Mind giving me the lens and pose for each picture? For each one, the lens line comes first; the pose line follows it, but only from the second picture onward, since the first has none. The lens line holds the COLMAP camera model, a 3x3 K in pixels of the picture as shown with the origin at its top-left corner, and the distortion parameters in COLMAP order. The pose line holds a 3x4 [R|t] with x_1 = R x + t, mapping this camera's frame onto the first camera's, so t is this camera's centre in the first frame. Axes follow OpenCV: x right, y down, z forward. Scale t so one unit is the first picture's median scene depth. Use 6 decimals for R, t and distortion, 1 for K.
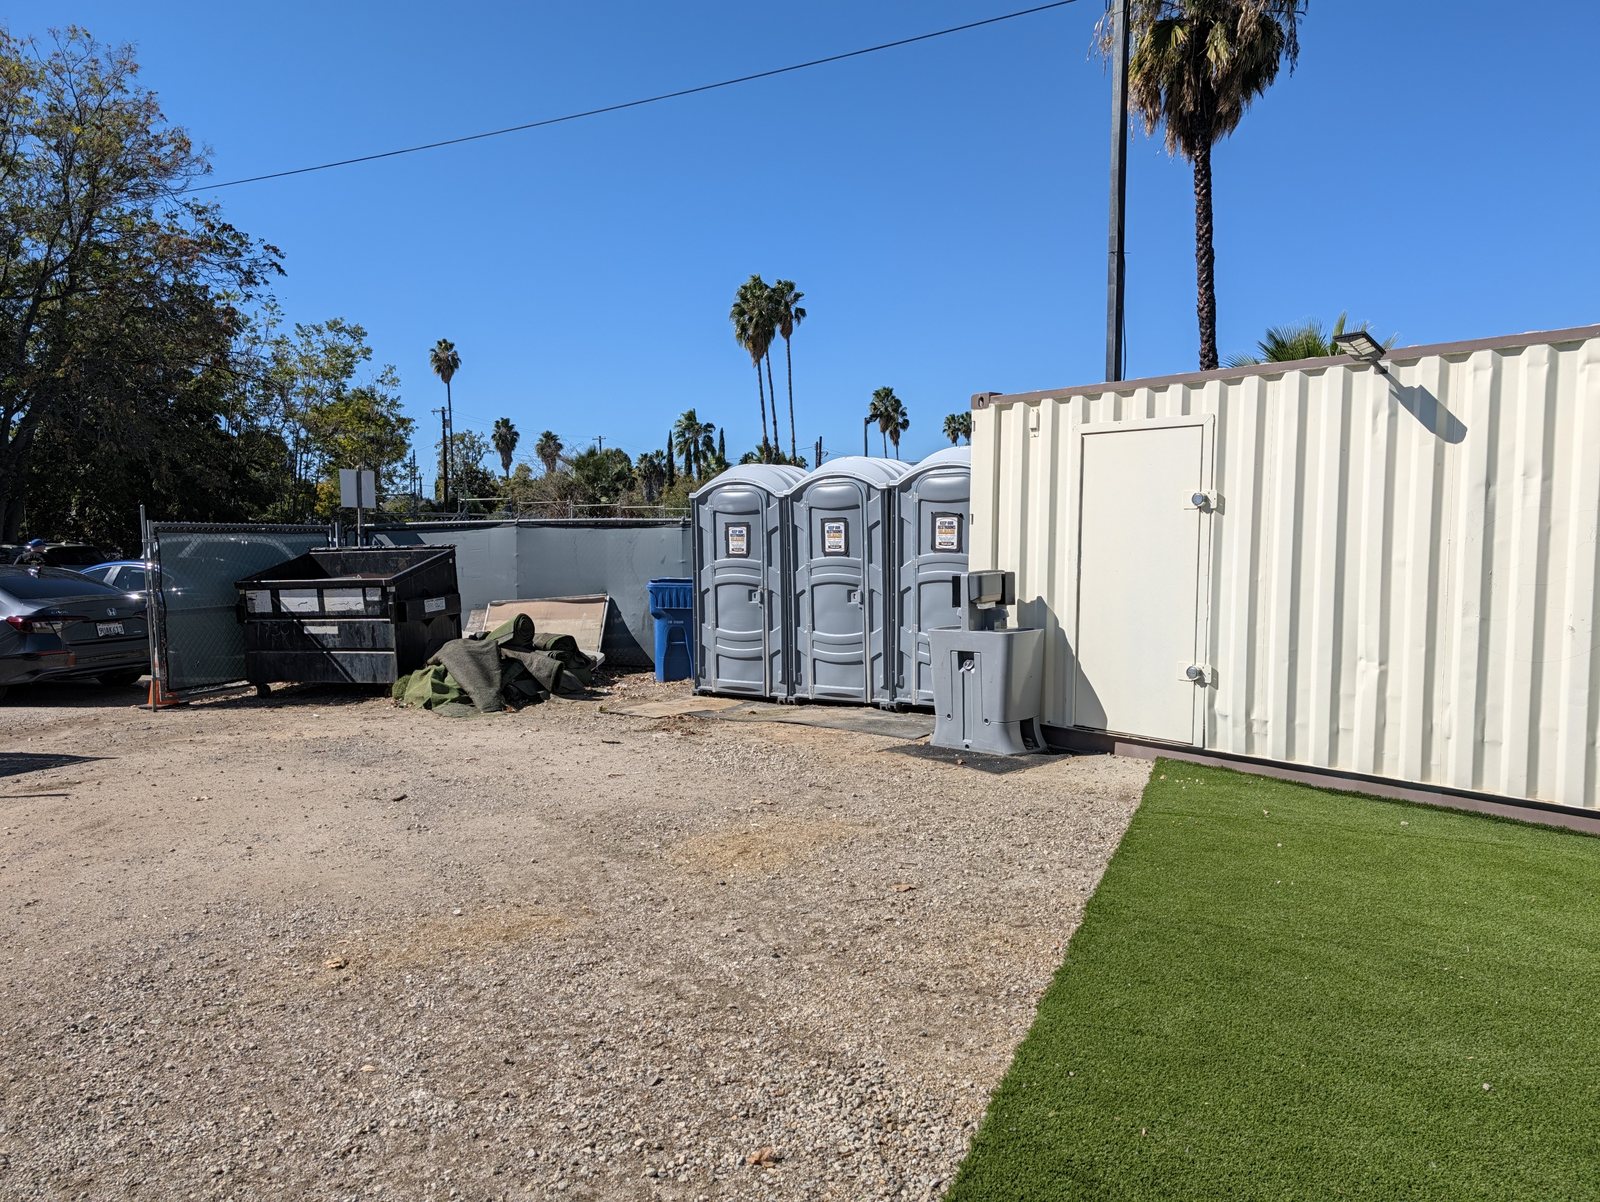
lens RADIAL K [[1139.4, 0, 795.6], [0, 1139.4, 576.4], [0, 0, 1]] dist [0.059080, -0.074530]
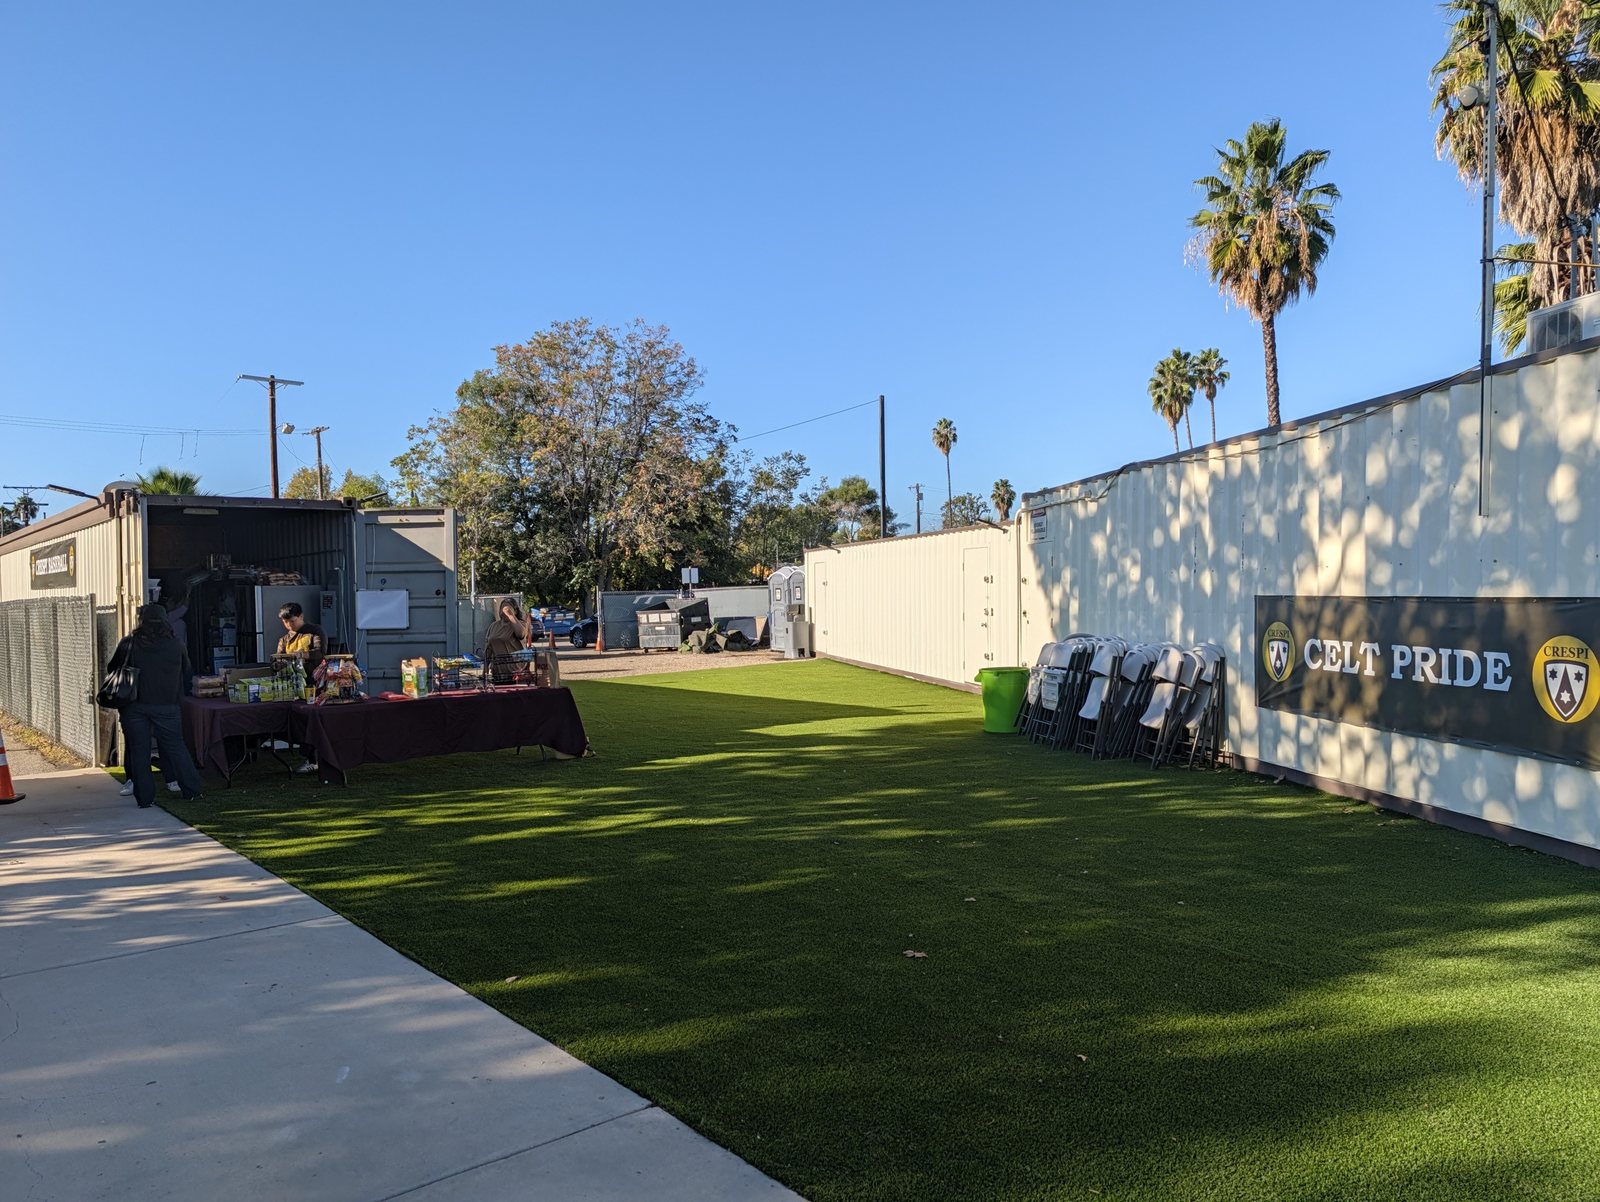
lens RADIAL K [[1139.4, 0, 795.6], [0, 1139.4, 576.4], [0, 0, 1]] dist [0.059080, -0.074530]
pose [[0.886646, -0.023899, -0.461830, 0.320425], [0.005858, 0.999164, -0.040459, 0.009260], [0.462411, 0.033167, 0.886045, -0.364652]]
